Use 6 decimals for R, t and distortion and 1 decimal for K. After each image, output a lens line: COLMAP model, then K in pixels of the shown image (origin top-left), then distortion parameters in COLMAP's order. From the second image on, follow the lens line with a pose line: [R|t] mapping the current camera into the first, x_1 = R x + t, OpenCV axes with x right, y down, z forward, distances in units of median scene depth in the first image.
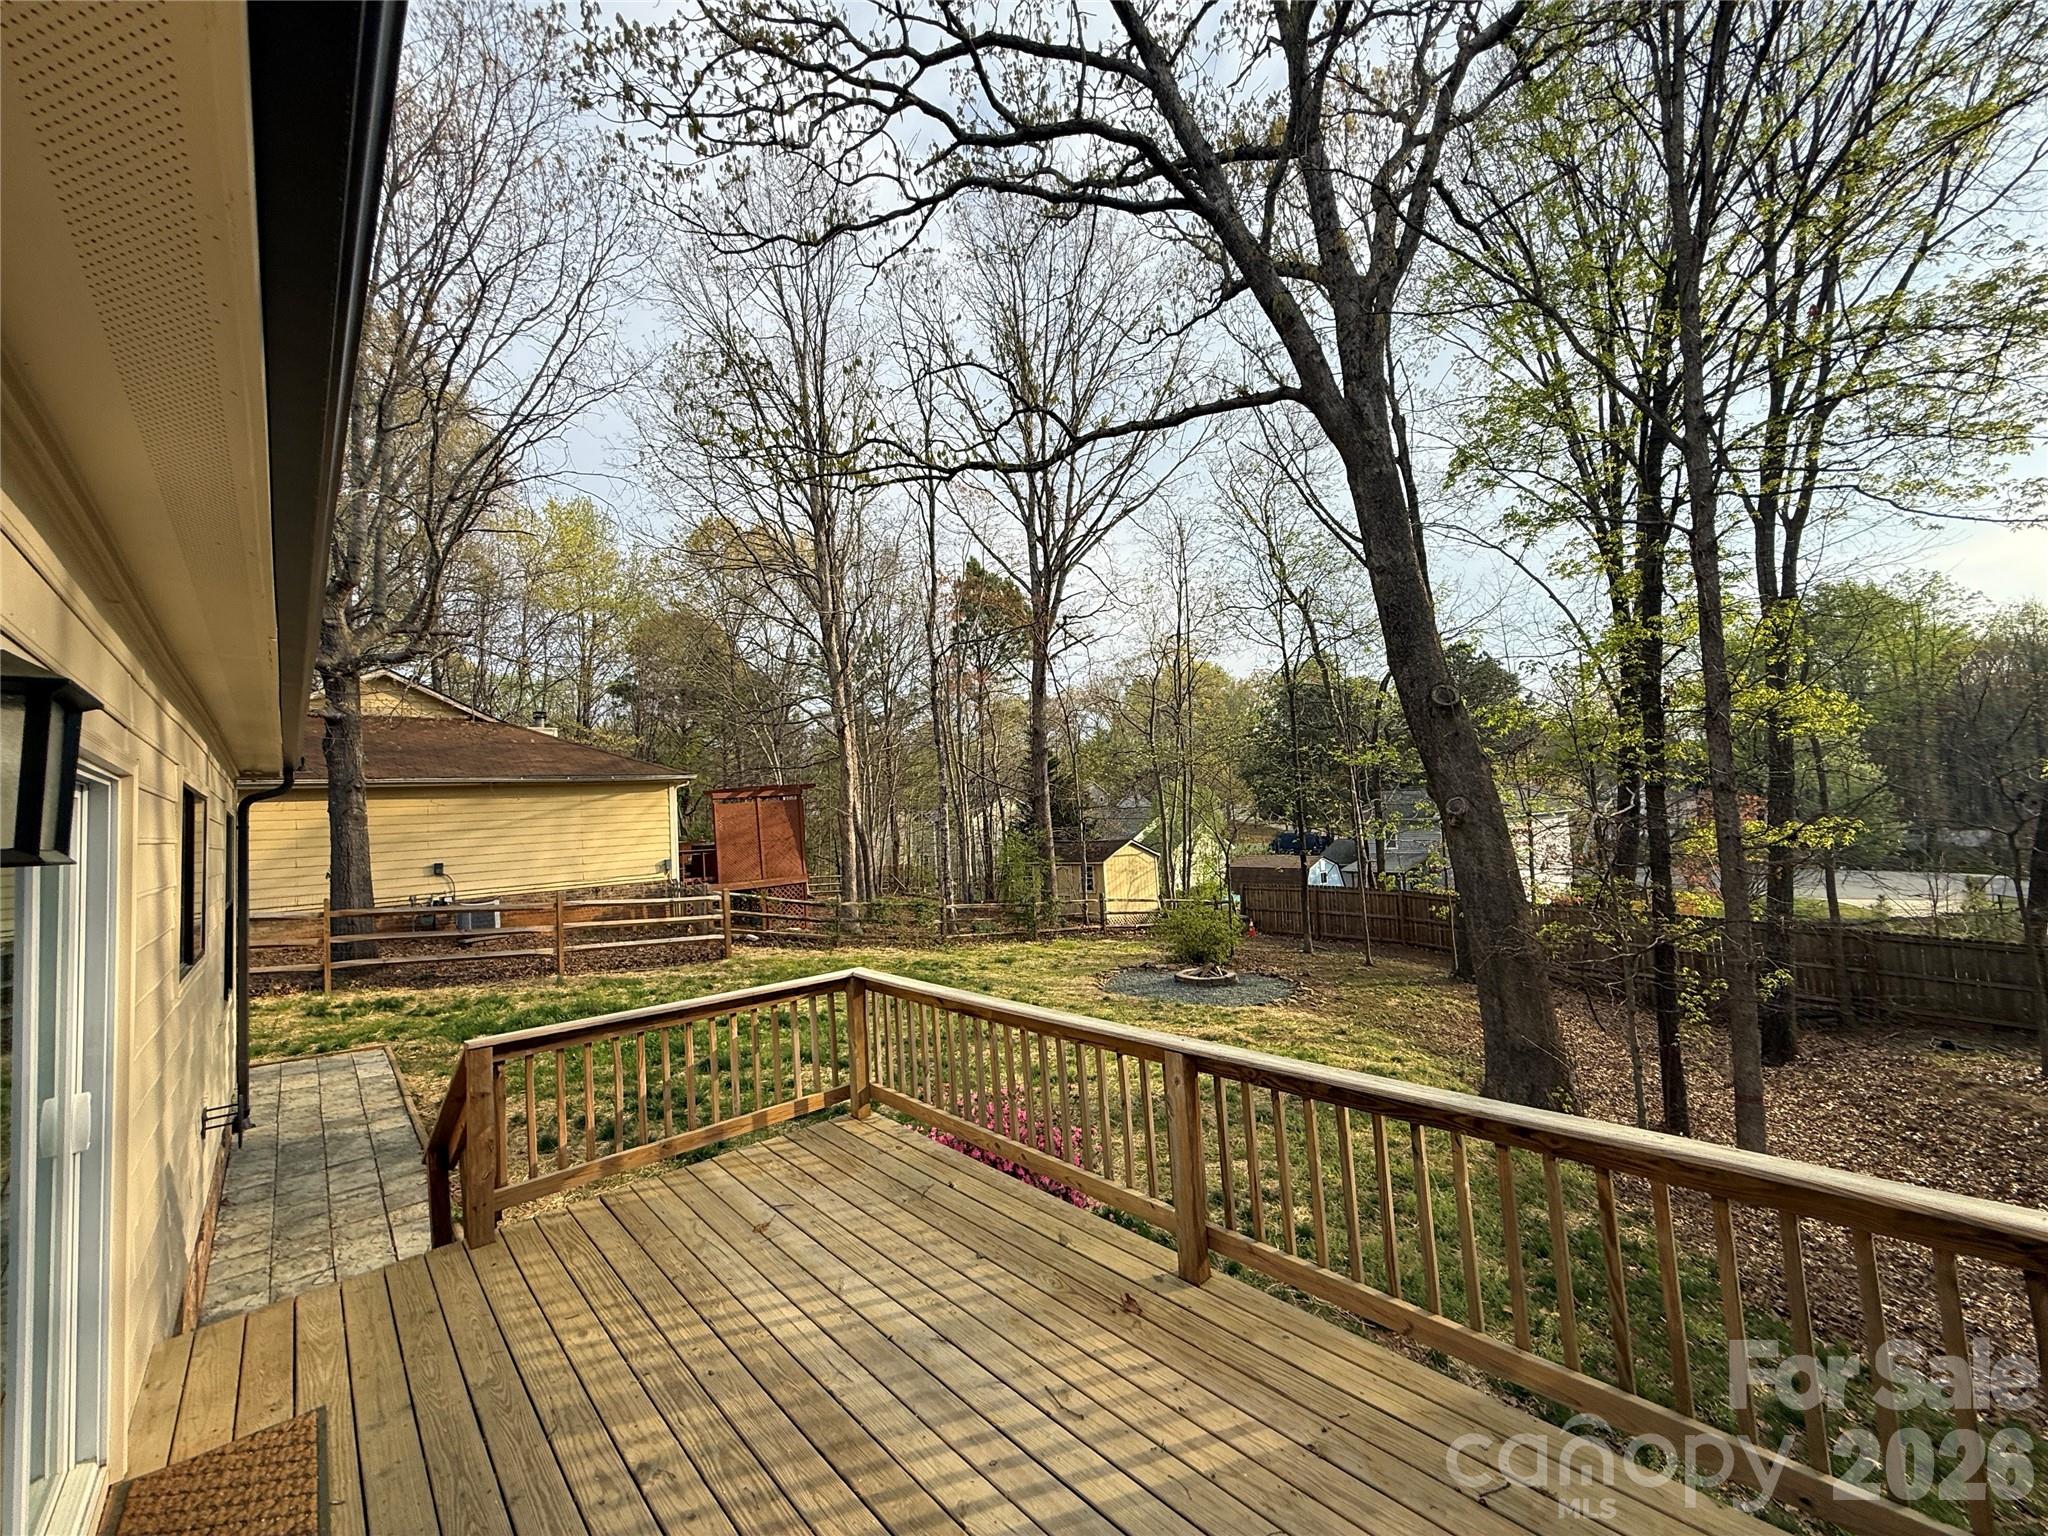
lens RADIAL K [[819.8, 0, 1021.3], [0, 819.8, 765.7], [0, 0, 1]] dist [-0.000828, -0.000233]
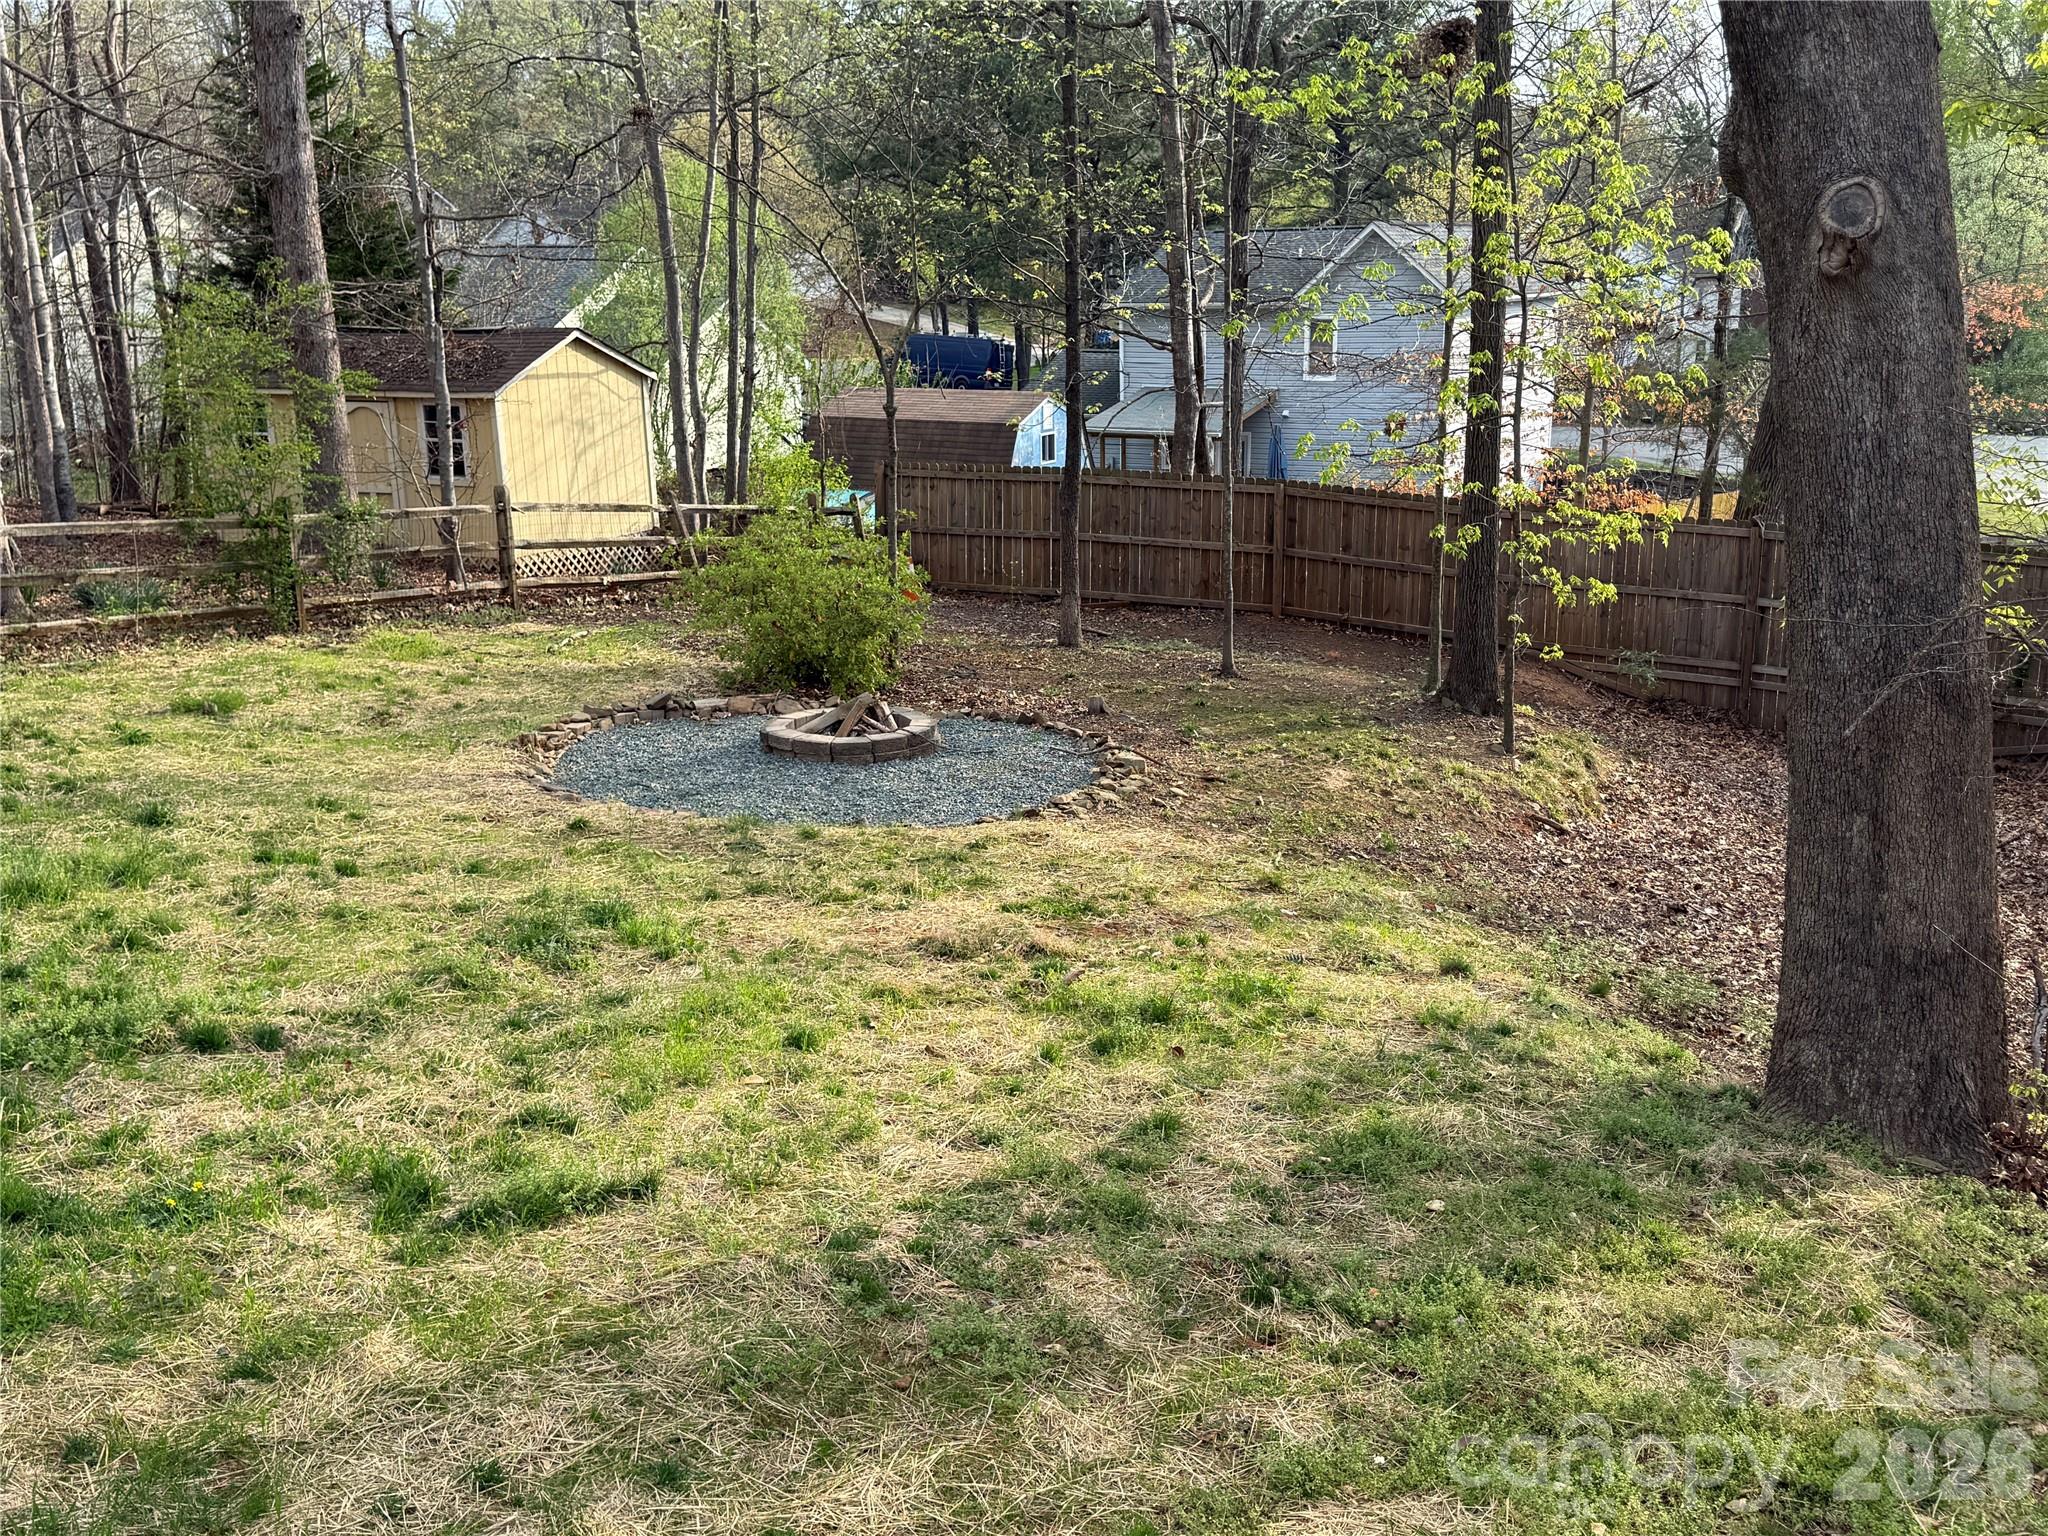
lens RADIAL K [[1803.0, 0, 1024.0], [0, 1803.0, 768.0], [0, 0, 1]] dist [-0.002175, -0.011581]
pose [[0.911219, -0.059521, 0.407600, -0.014362], [-0.069194, 0.953328, 0.293902, 0.032777], [-0.406069, -0.296013, 0.864572, 0.233823]]
